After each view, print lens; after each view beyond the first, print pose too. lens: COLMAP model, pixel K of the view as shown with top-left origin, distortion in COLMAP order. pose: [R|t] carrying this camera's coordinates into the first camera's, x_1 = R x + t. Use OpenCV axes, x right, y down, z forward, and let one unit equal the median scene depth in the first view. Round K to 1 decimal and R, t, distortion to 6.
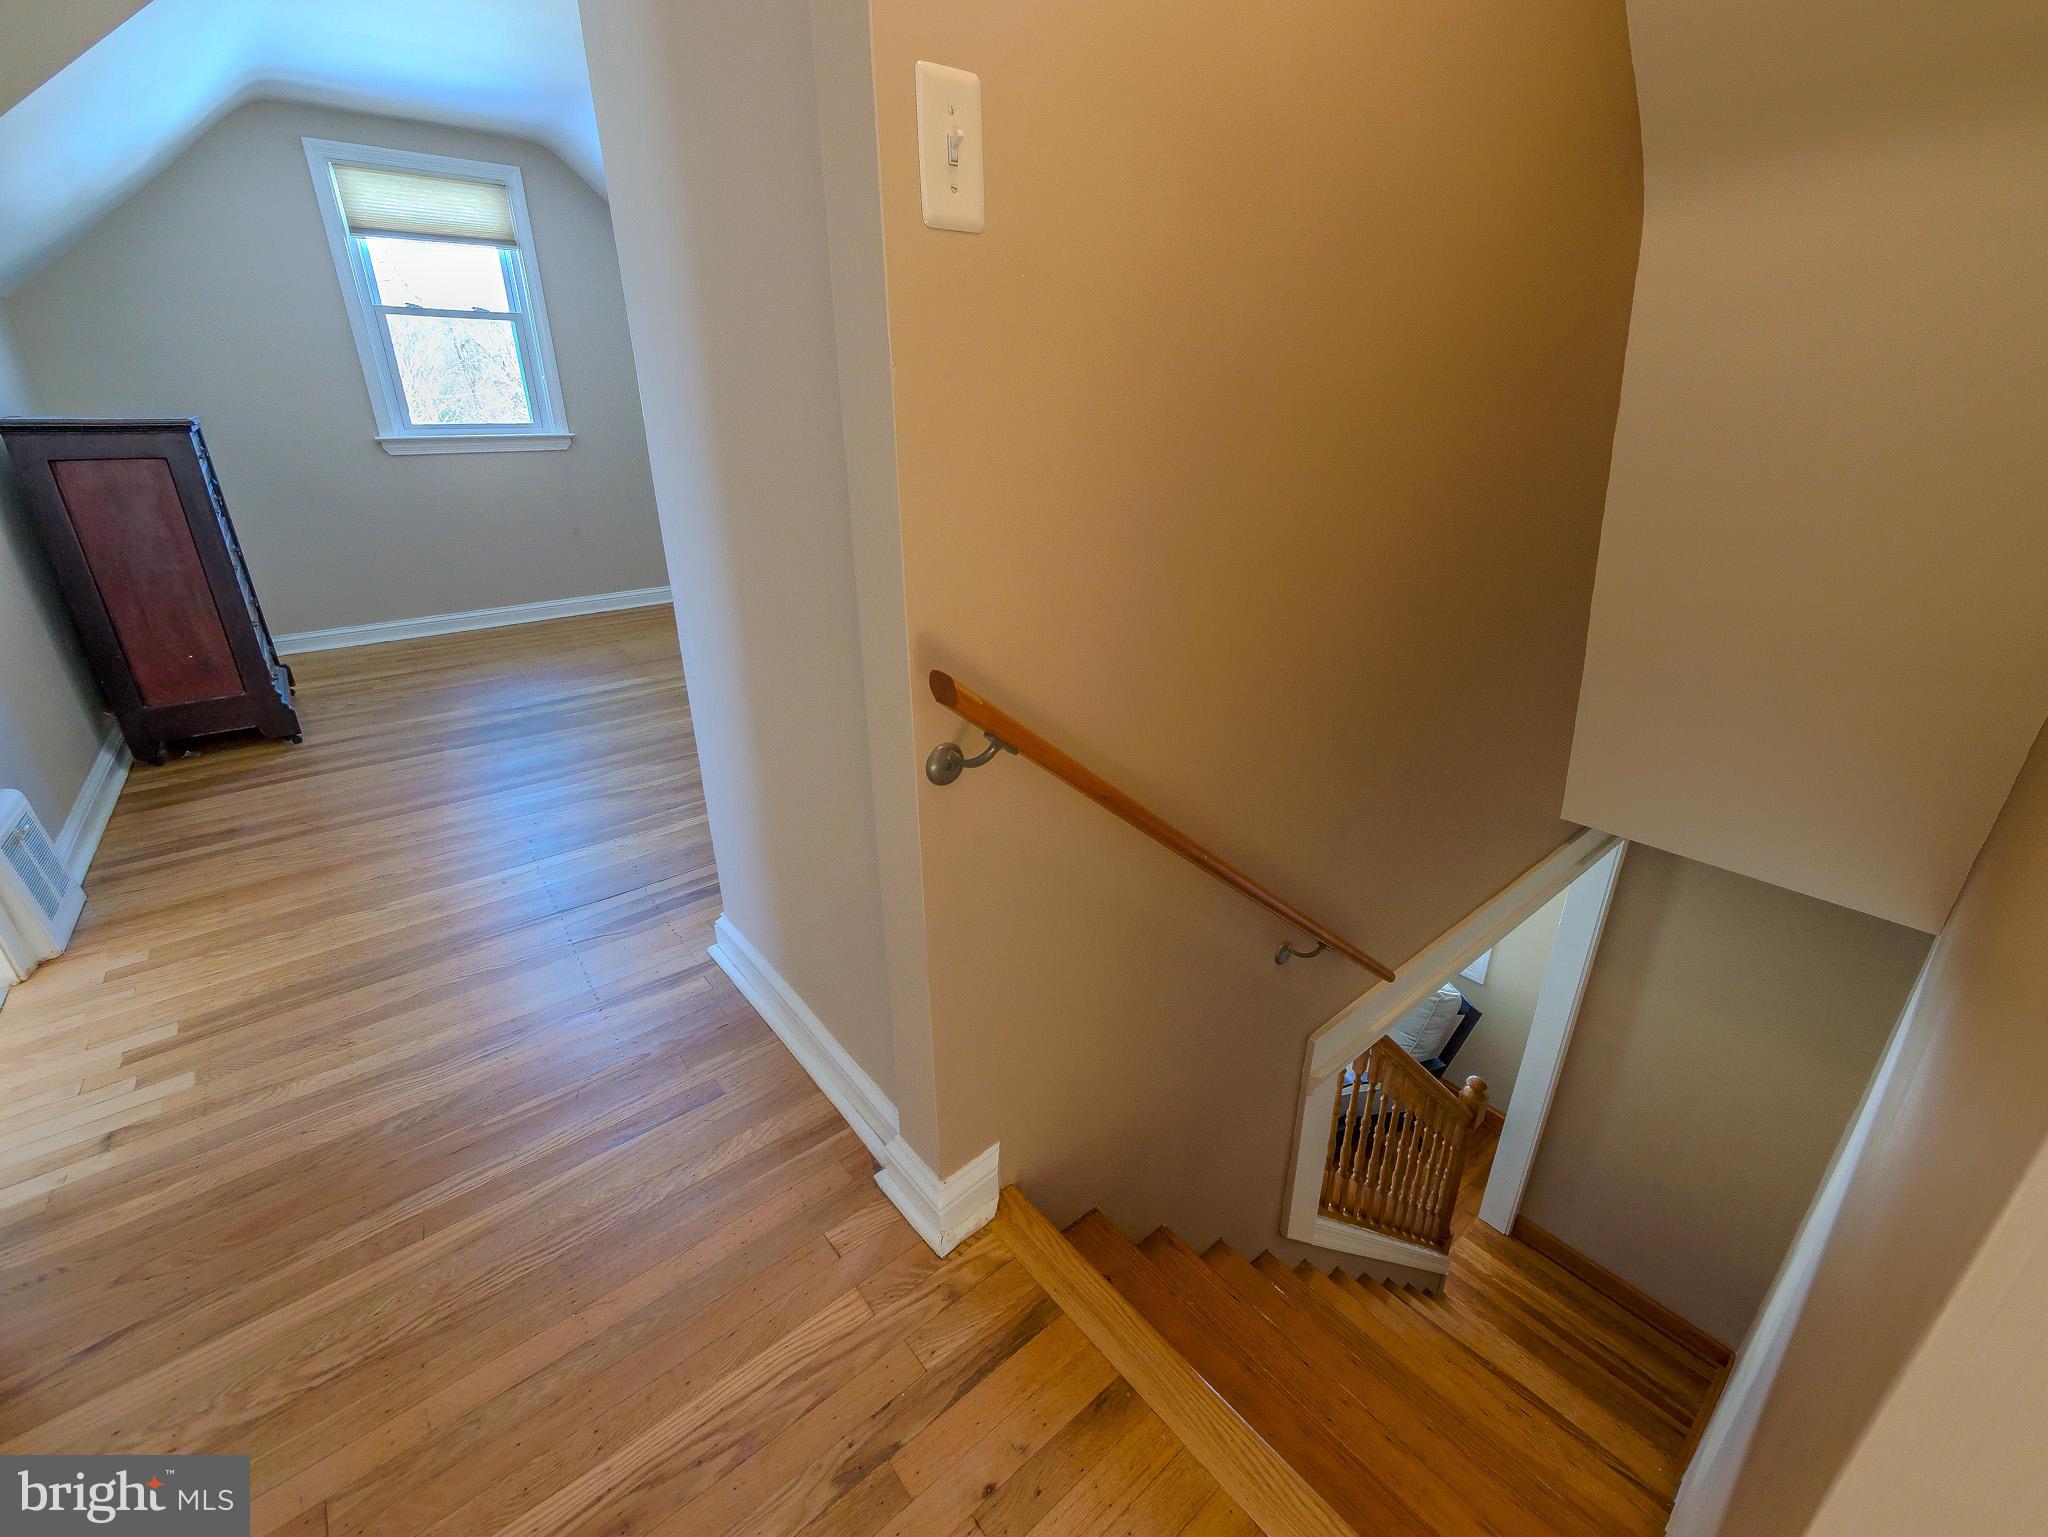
lens RADIAL K [[854.4, 0, 1010.6], [0, 854.4, 762.7], [0, 0, 1]] dist [-0.007158, 0.000753]
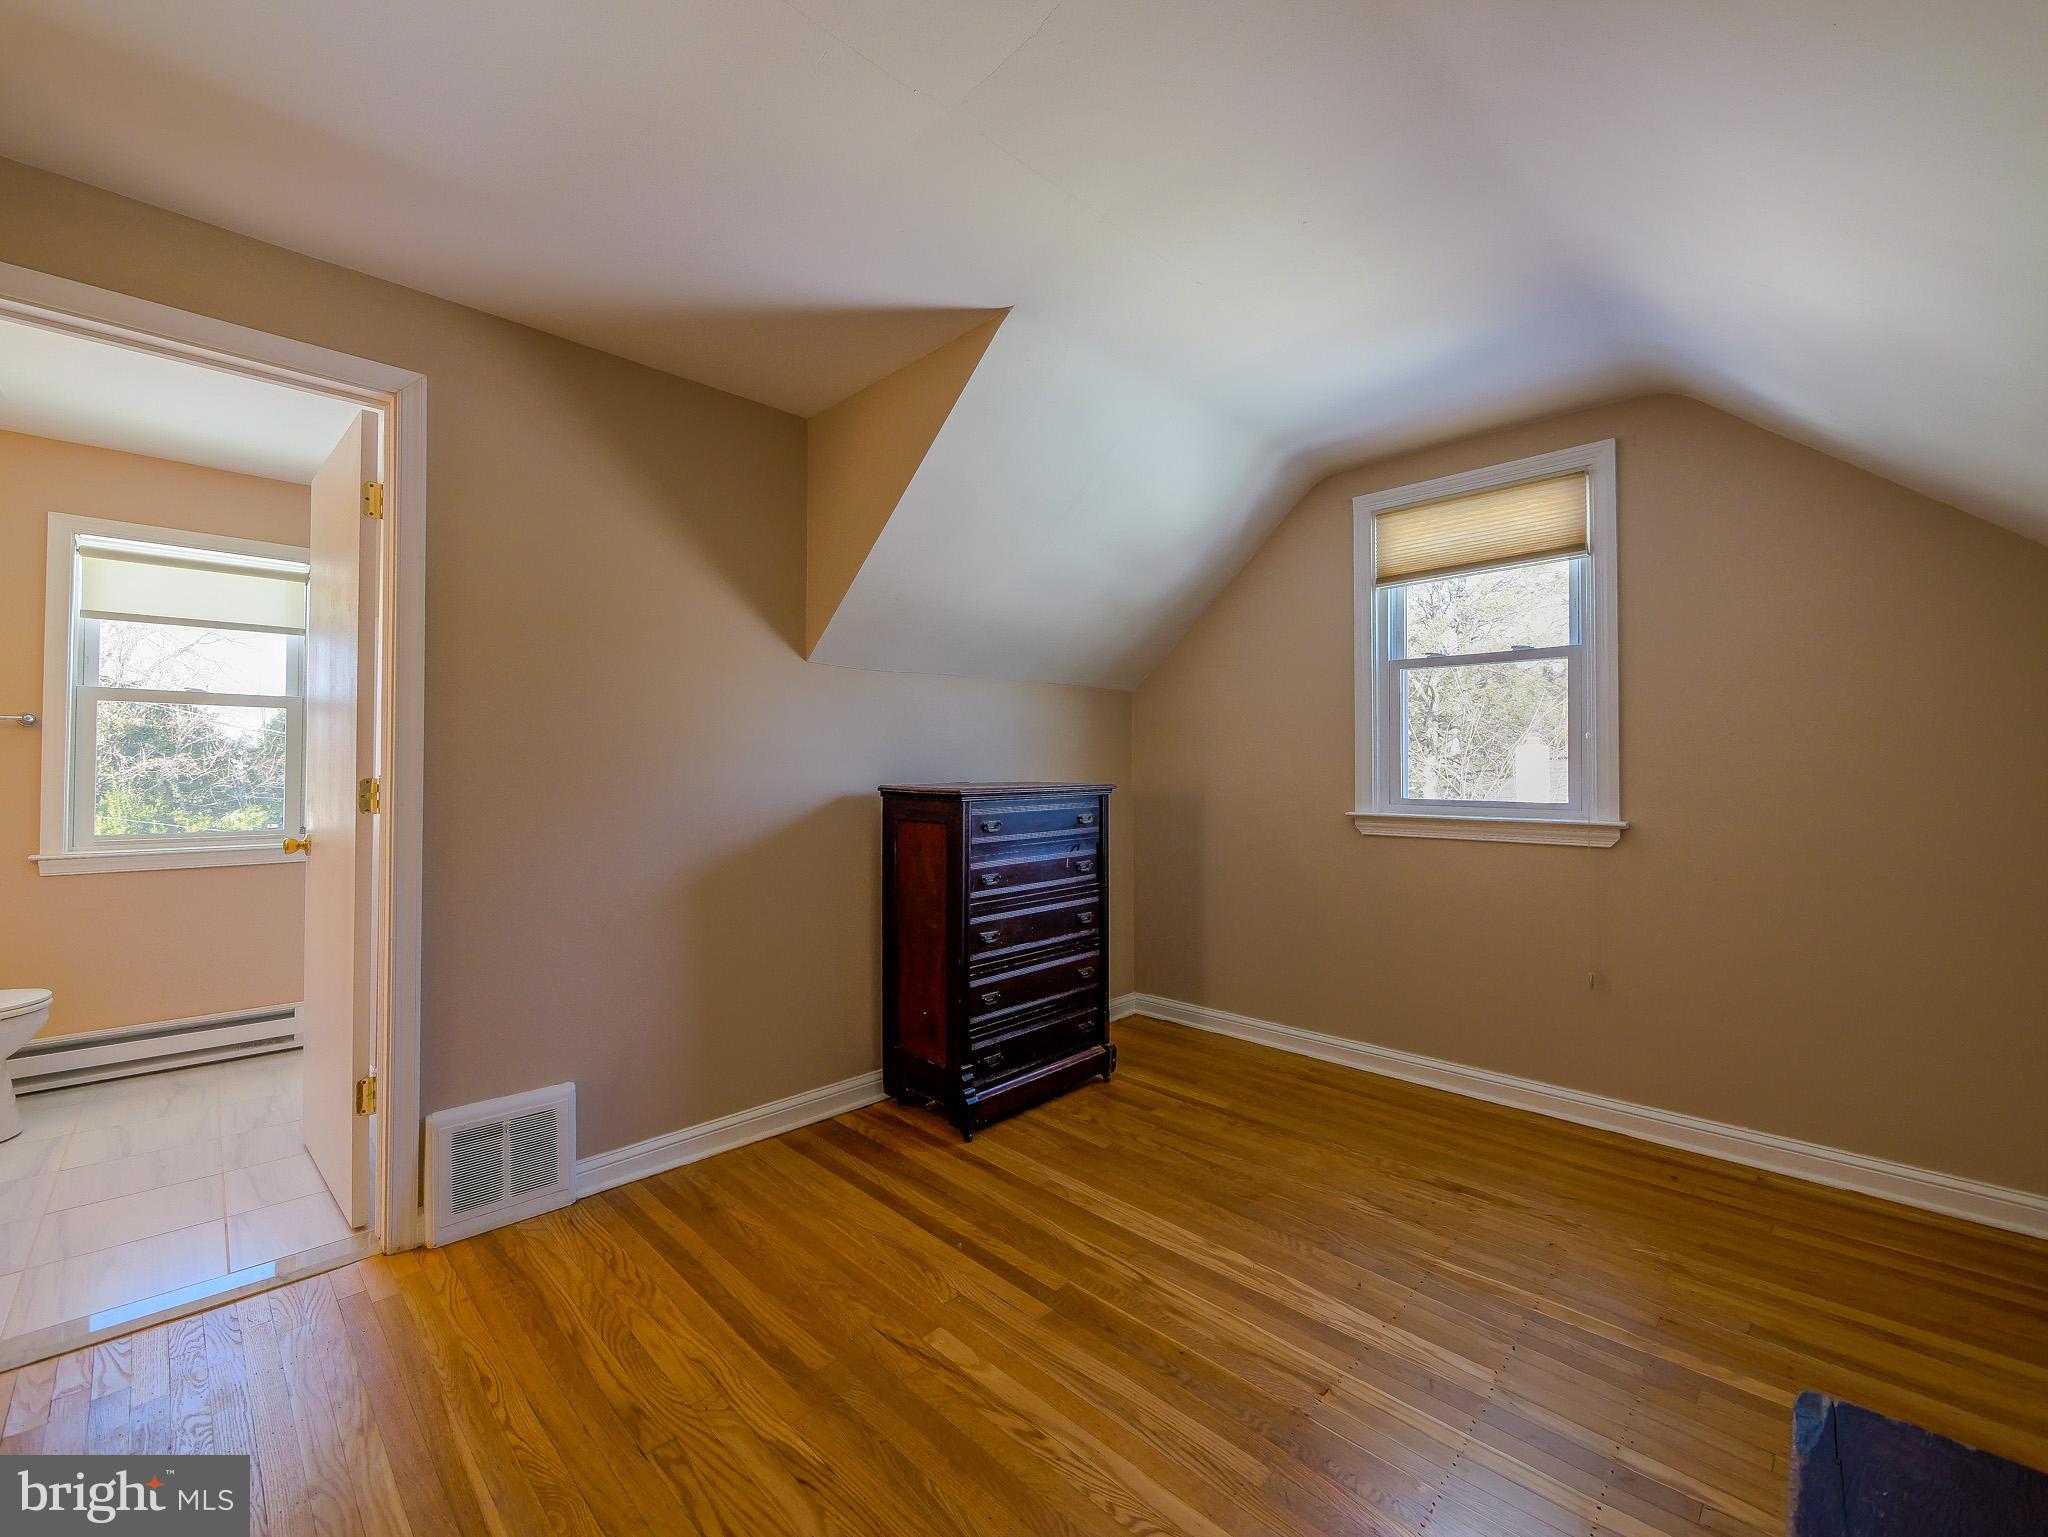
lens RADIAL K [[854.4, 0, 1018.5], [0, 854.4, 753.8], [0, 0, 1]] dist [-0.007158, 0.000753]
pose [[0.105335, -0.021695, -0.994200, 0.016998], [-0.387722, 0.919746, -0.061150, -0.281557], [0.915738, 0.391915, 0.088470, 0.665763]]
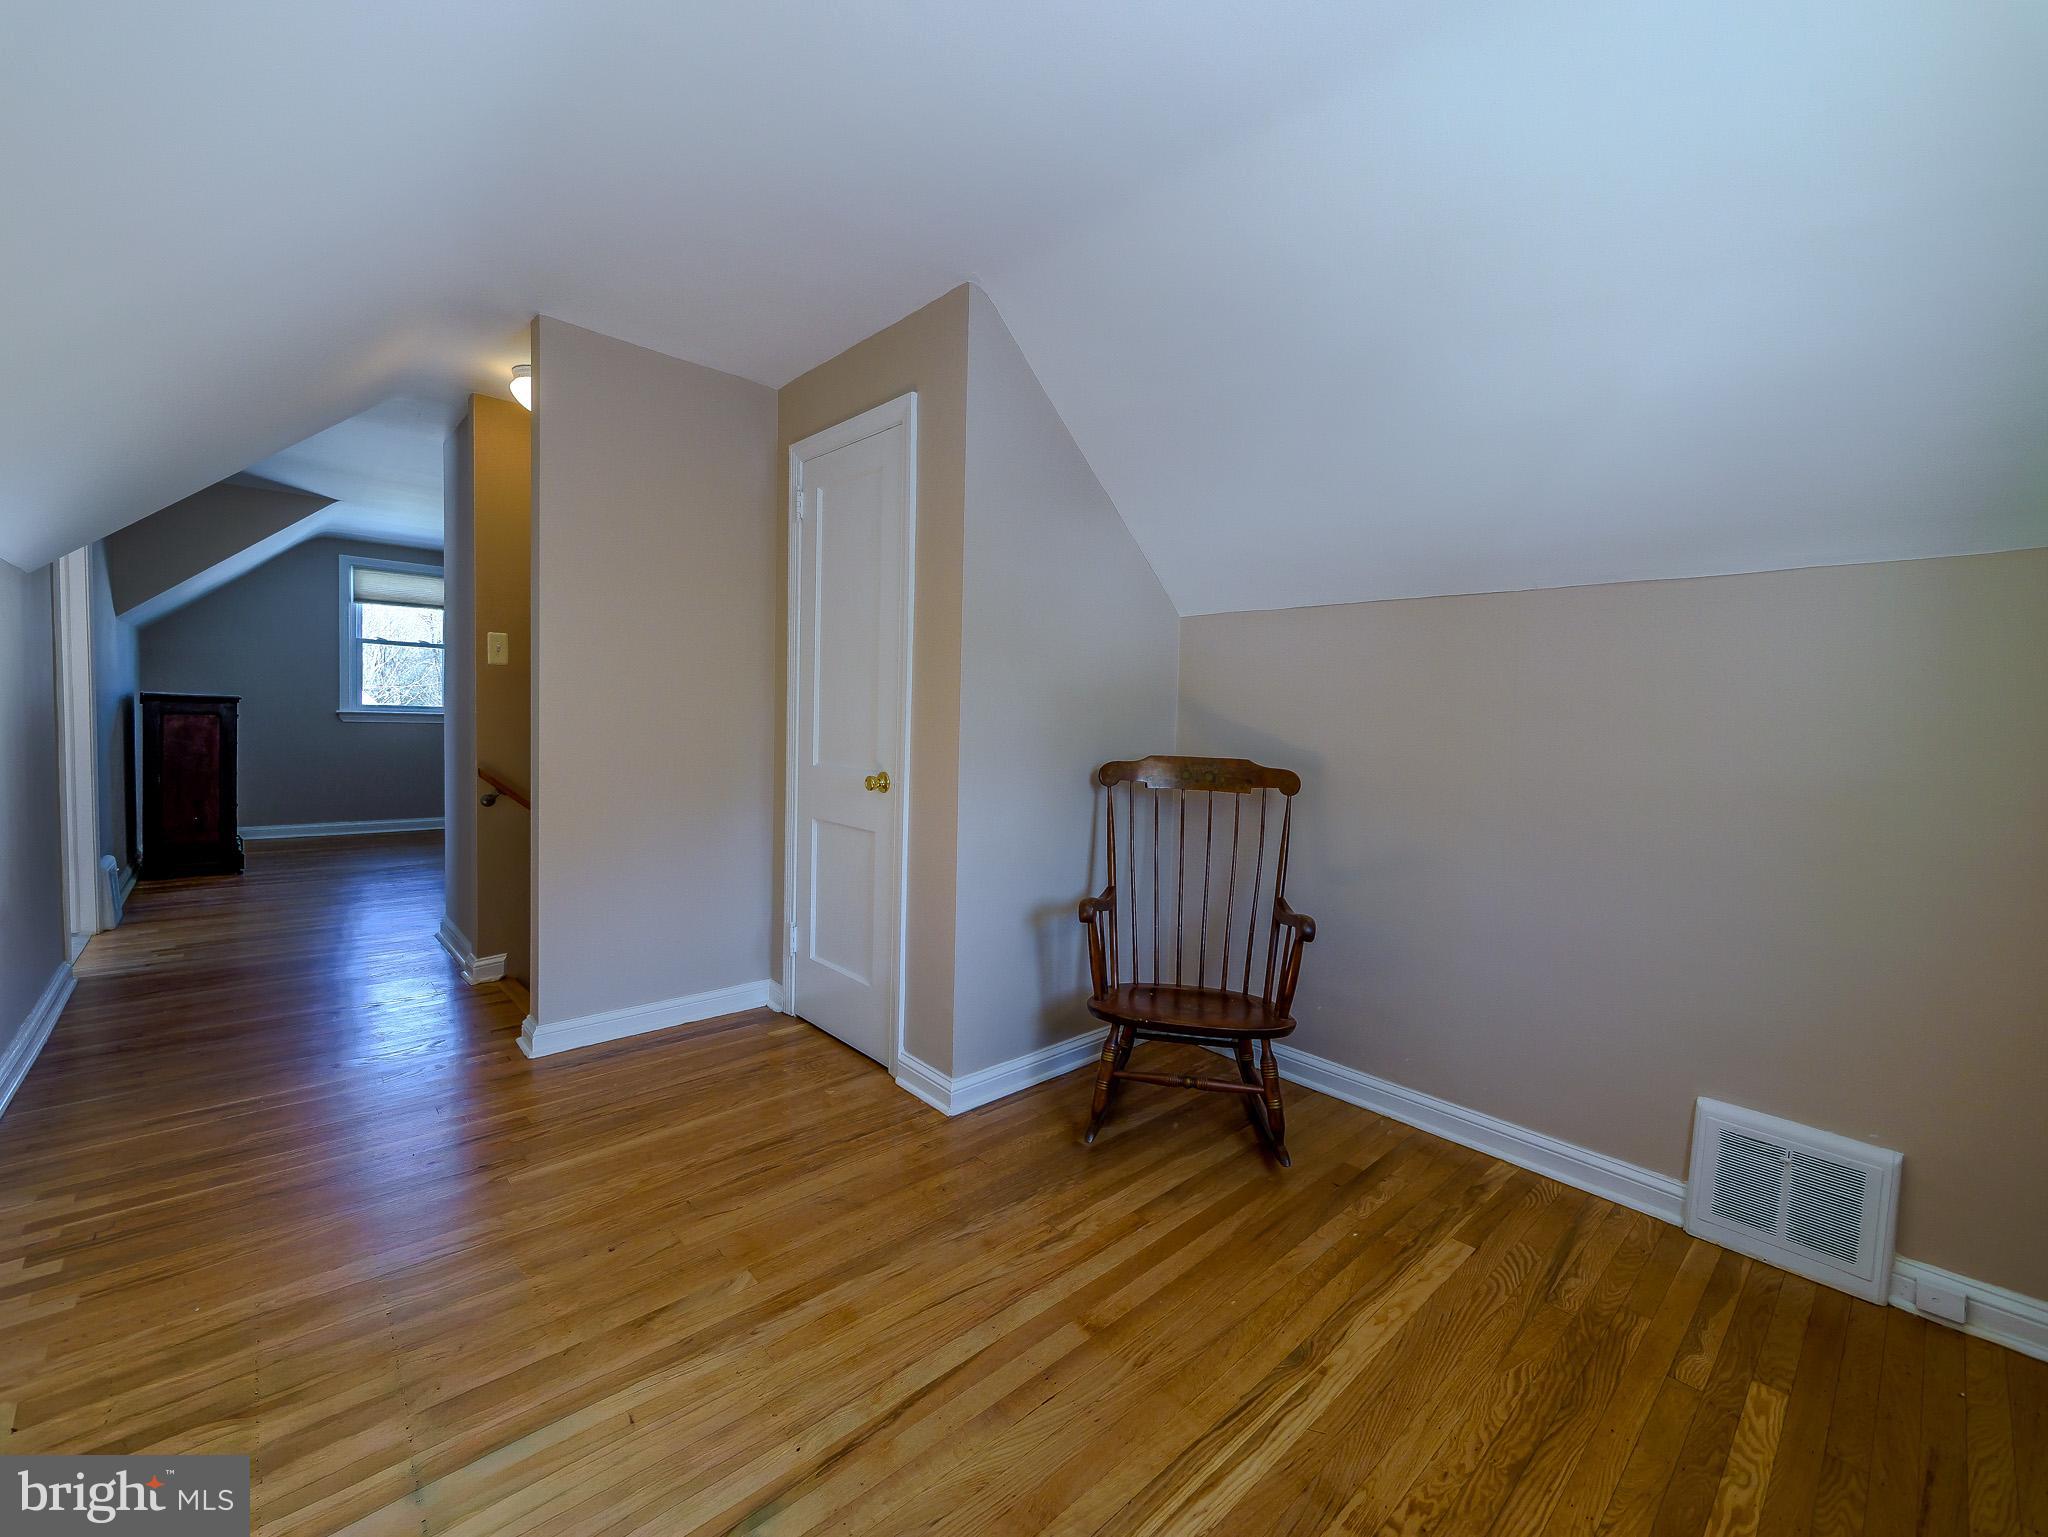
lens RADIAL K [[854.4, 0, 1024.6], [0, 854.4, 757.7], [0, 0, 1]] dist [-0.007158, 0.000753]
pose [[0.996652, 0.033091, 0.074766, 0.462361], [-0.005960, 0.941409, -0.337213, 0.250882], [-0.081544, 0.335639, 0.938455, -0.625926]]
